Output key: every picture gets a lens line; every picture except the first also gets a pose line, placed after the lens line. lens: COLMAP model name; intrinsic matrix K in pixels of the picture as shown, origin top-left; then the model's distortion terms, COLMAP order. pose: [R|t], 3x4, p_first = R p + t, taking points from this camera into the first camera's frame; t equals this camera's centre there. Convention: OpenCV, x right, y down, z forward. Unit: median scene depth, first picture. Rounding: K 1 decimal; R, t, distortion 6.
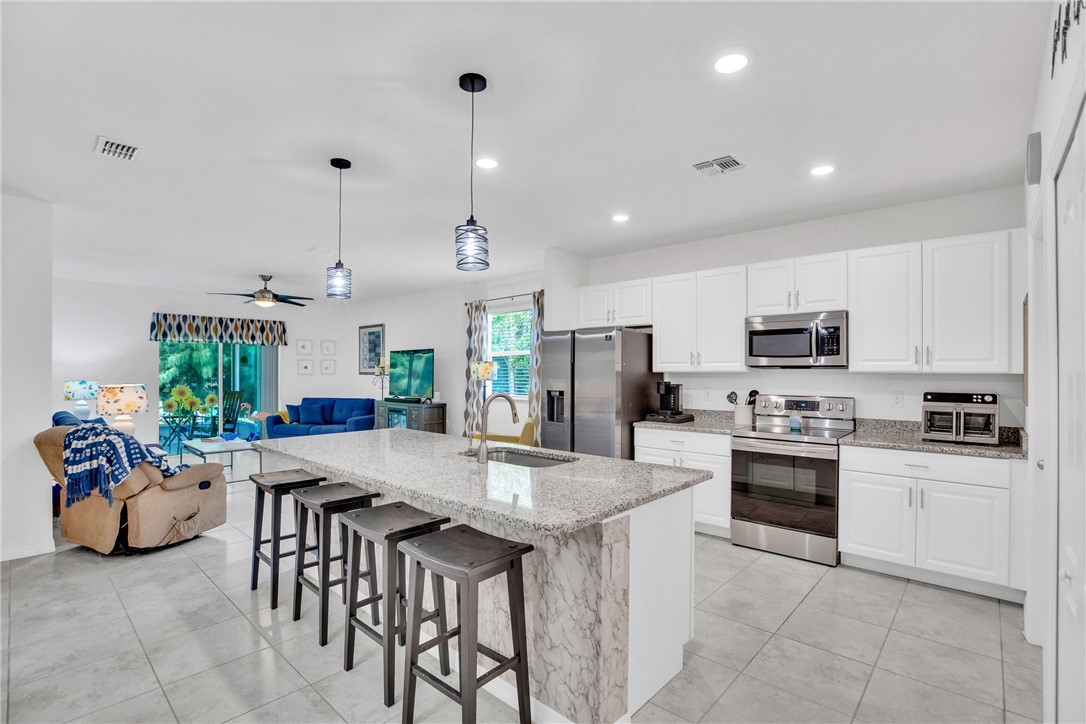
lens RADIAL K [[499.7, 0, 551.6], [0, 499.7, 371.1], [0, 0, 1]] dist [-0.042844, 0.011609]
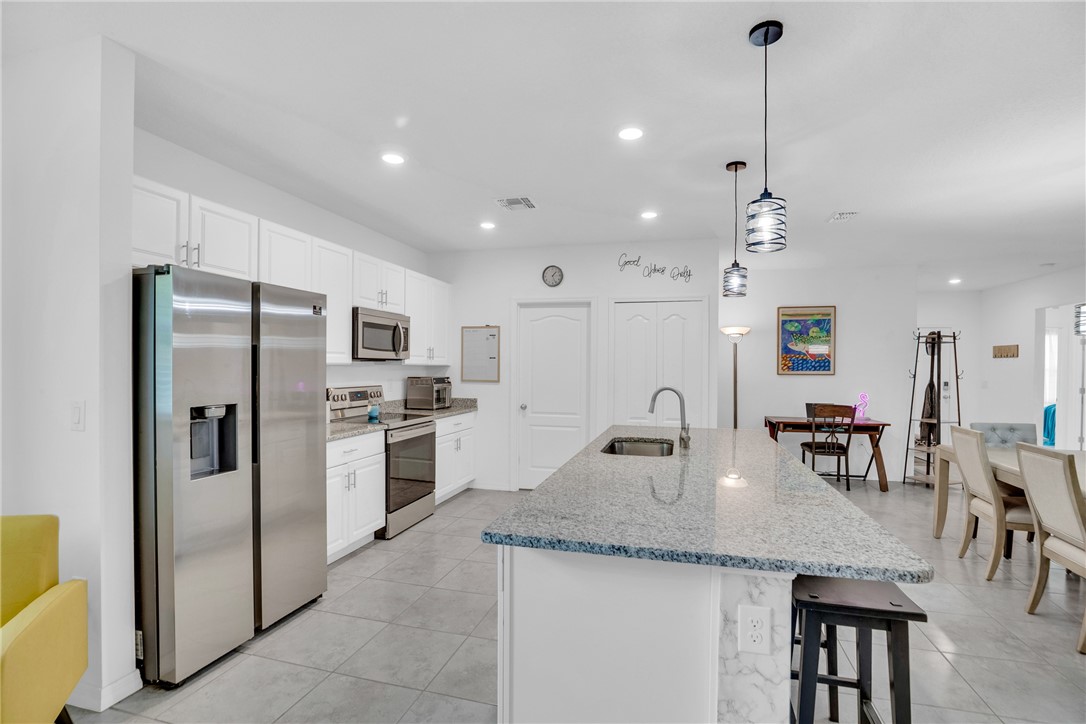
lens RADIAL K [[499.7, 0, 552.5], [0, 499.7, 373.4], [0, 0, 1]] dist [-0.042844, 0.011609]
pose [[-0.453662, -0.018690, 0.890978, -0.367777], [-0.009298, 0.999825, 0.016239, -0.000002], [-0.891125, -0.000917, -0.453757, 0.648262]]
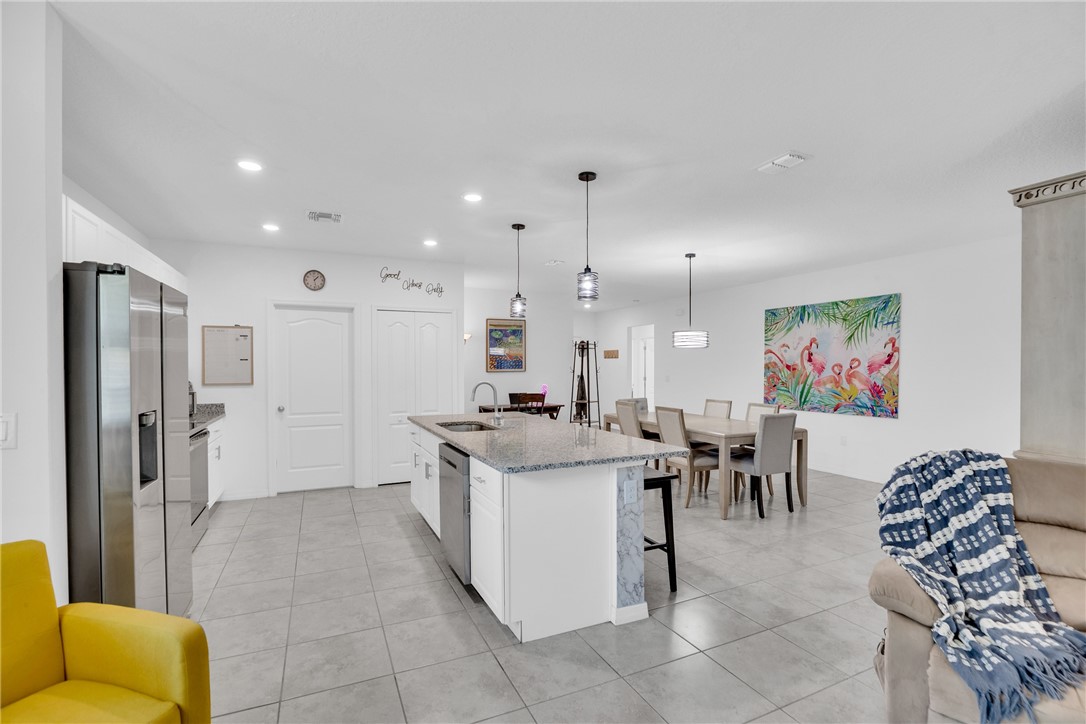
lens RADIAL K [[499.7, 0, 552.7], [0, 499.7, 371.8], [0, 0, 1]] dist [-0.042844, 0.011609]
pose [[-0.921395, -0.004030, 0.388607, -0.336105], [0.000488, 0.999933, 0.011526, -0.000772], [-0.388628, 0.010810, -0.921331, 0.874338]]
